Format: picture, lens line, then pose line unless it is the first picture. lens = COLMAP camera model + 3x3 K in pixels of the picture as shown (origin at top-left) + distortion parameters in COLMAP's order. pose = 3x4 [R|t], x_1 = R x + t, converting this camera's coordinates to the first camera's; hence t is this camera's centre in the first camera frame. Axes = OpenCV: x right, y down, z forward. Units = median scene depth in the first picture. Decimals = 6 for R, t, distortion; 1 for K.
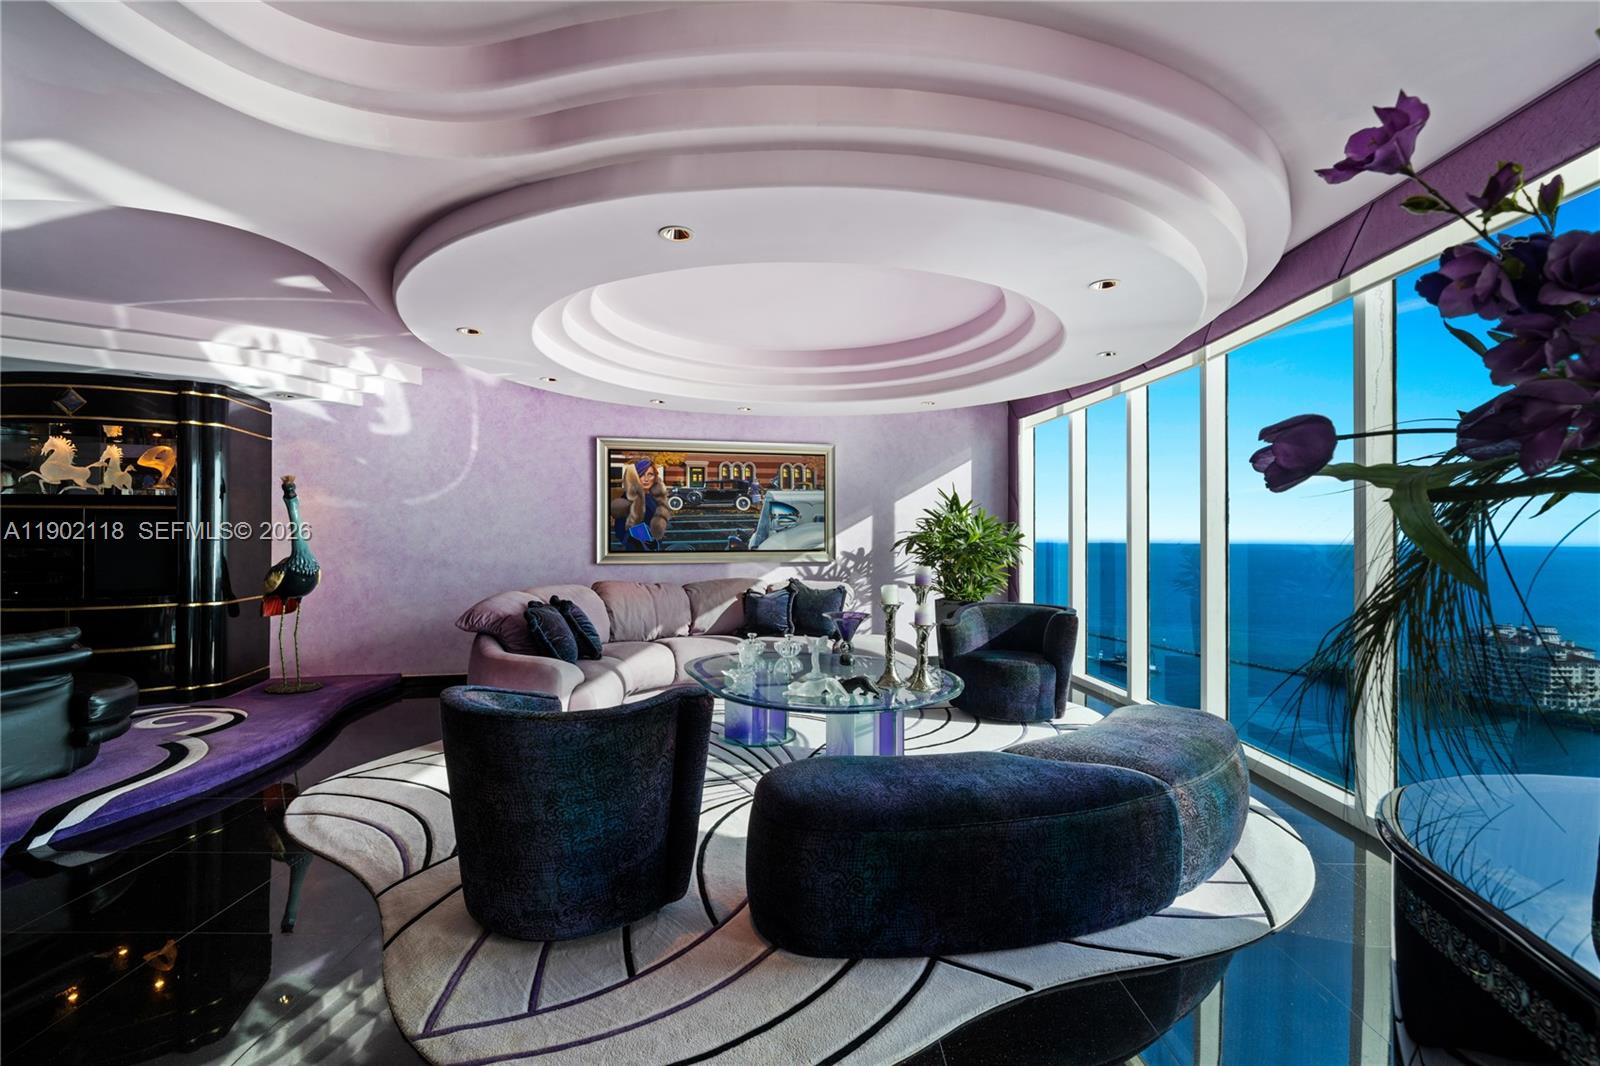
lens RADIAL K [[700.9, 0, 799.3], [0, 700.9, 532.0], [0, 0, 1]] dist [0.003960, -0.000155]
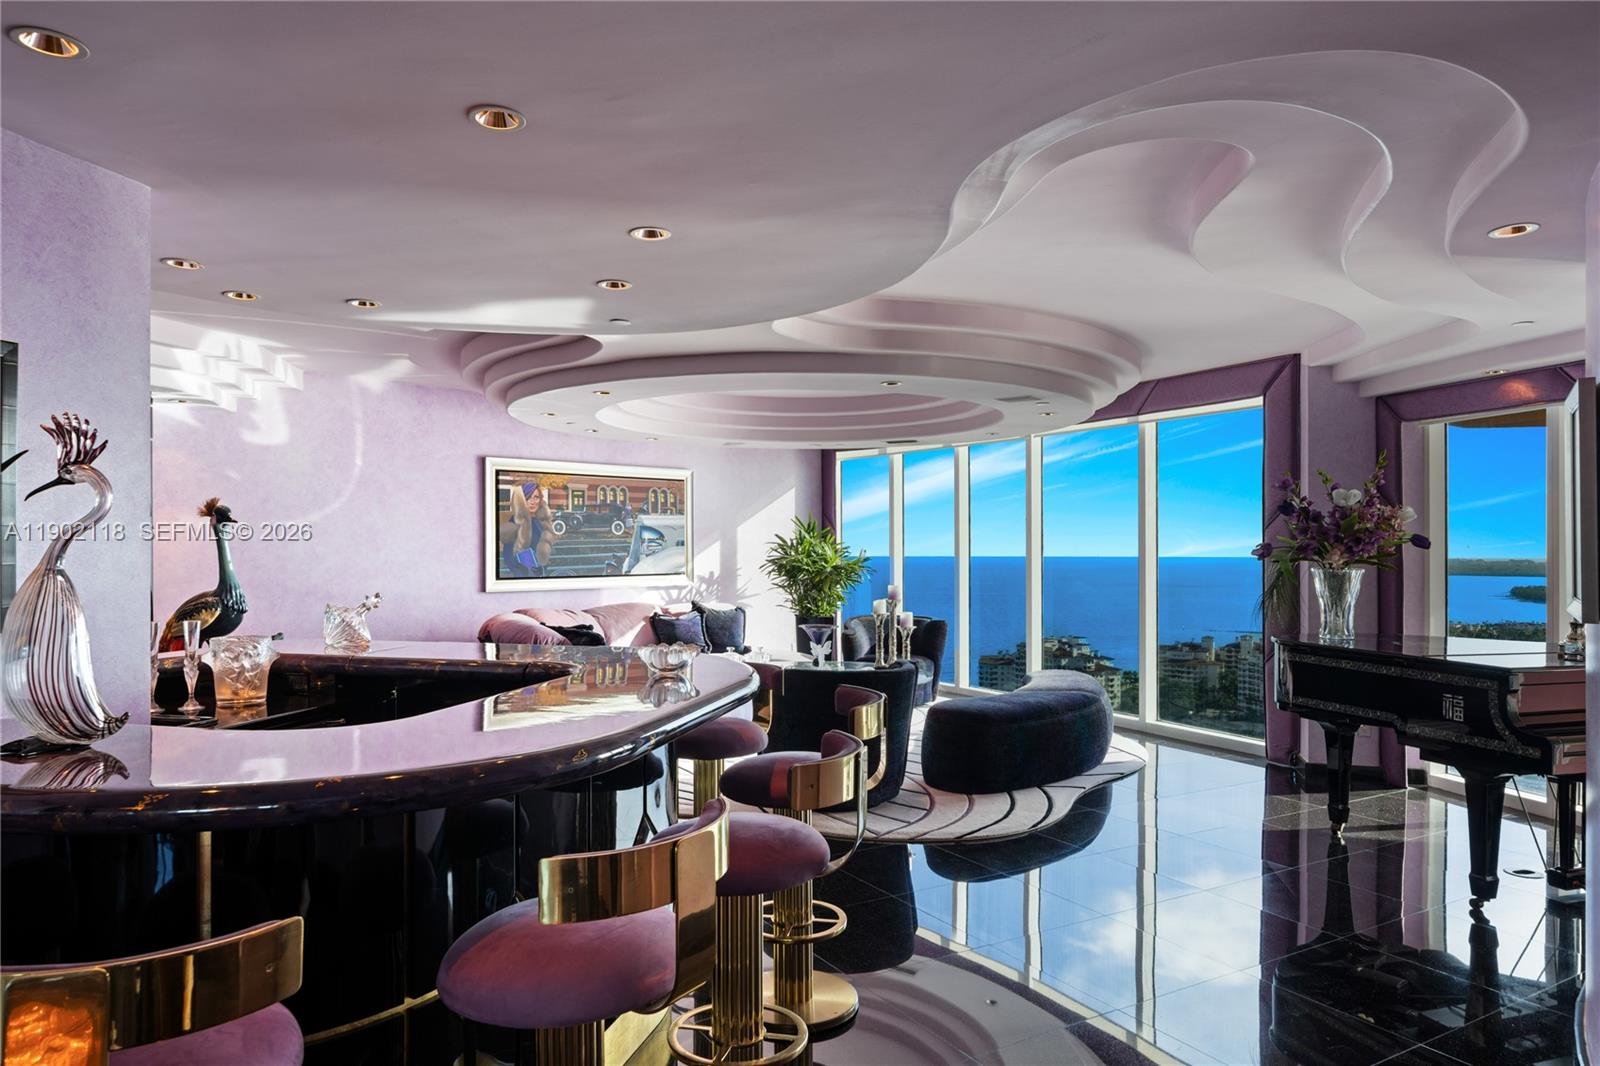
lens RADIAL K [[974.6, 0, 798.7], [0, 974.6, 541.3], [0, 0, 1]] dist [0.009389, 0.000595]
pose [[0.861401, 0.002531, 0.507920, -0.578473], [-0.001468, 0.999996, -0.002494, -0.019374], [-0.507924, 0.001403, 0.861401, -0.323381]]
